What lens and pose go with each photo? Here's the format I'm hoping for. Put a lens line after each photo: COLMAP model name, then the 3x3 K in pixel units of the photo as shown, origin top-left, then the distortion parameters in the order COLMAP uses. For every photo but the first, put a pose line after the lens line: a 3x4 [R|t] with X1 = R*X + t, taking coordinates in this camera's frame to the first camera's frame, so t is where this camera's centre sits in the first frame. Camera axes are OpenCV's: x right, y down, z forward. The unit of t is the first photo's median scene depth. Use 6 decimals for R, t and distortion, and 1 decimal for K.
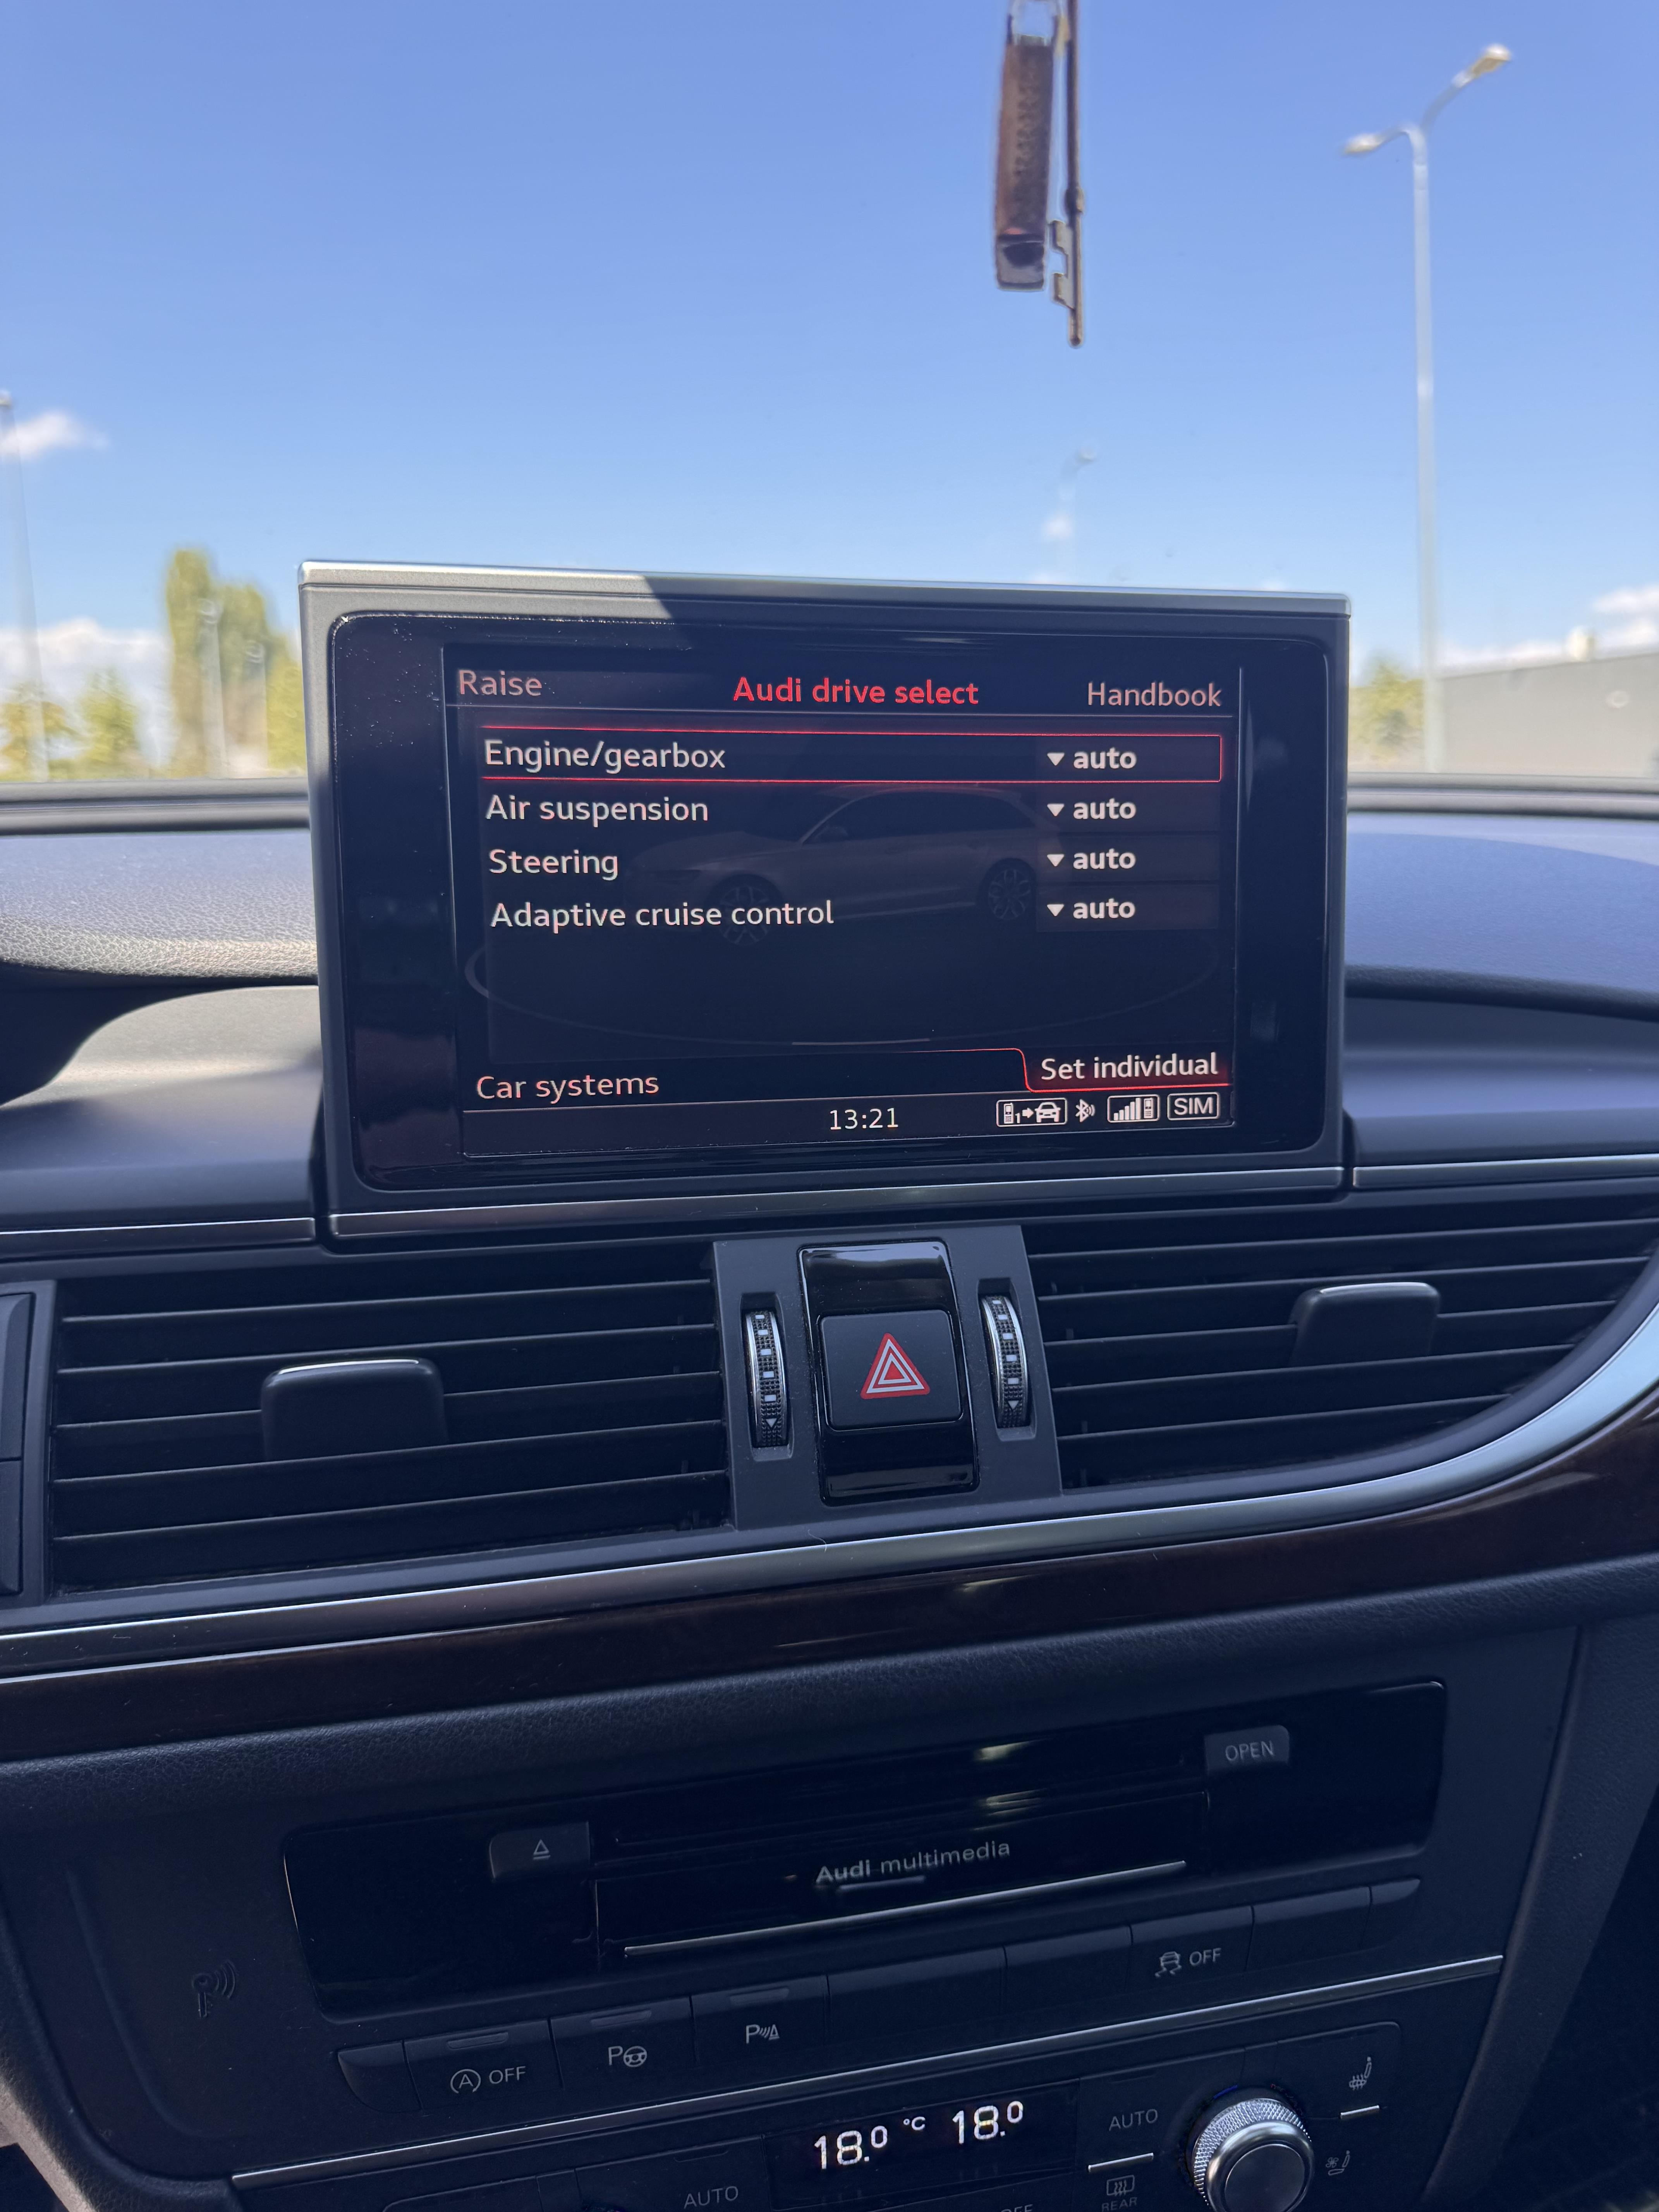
lens RADIAL K [[1621.8, 0, 828.5], [0, 1621.8, 1110.0], [0, 0, 1]] dist [0.030481, -0.064275]
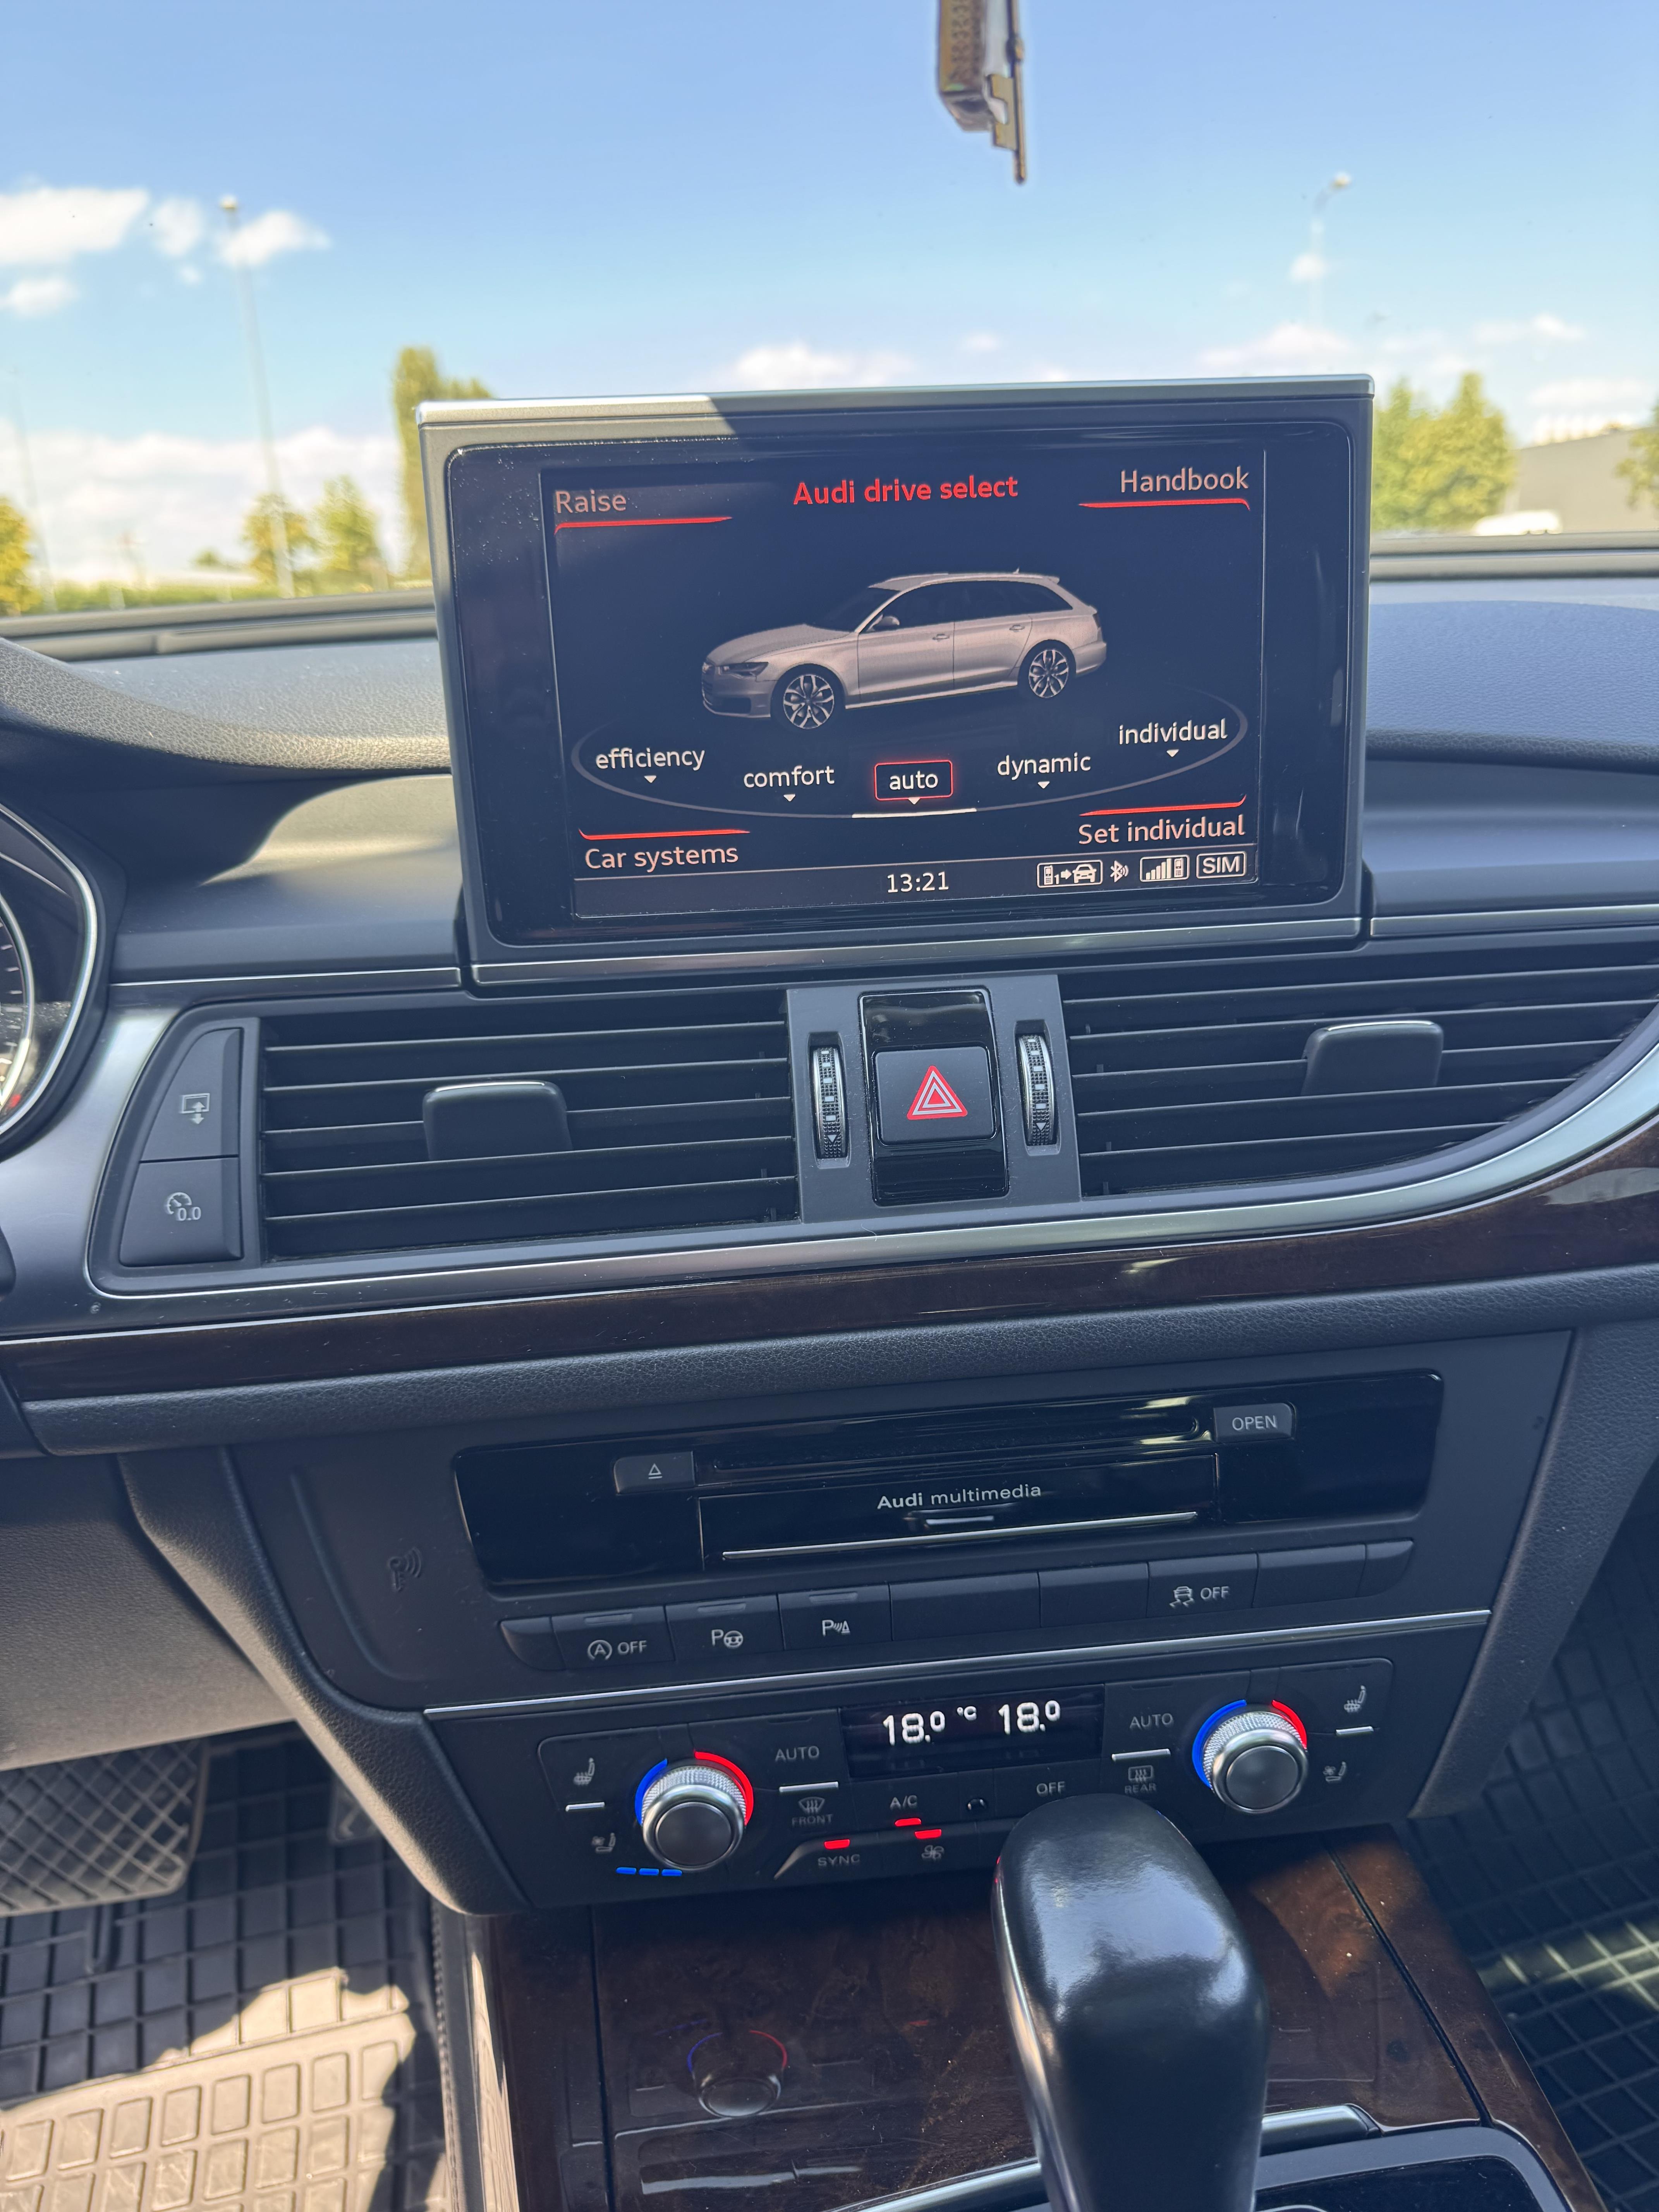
lens RADIAL K [[1621.8, 0, 829.1], [0, 1621.8, 1125.6], [0, 0, 1]] dist [0.030481, -0.064275]
pose [[0.990084, 0.003677, -0.140432, 0.123920], [0.014763, 0.991398, 0.130044, 0.027730], [0.139702, -0.130828, 0.981513, -0.160635]]
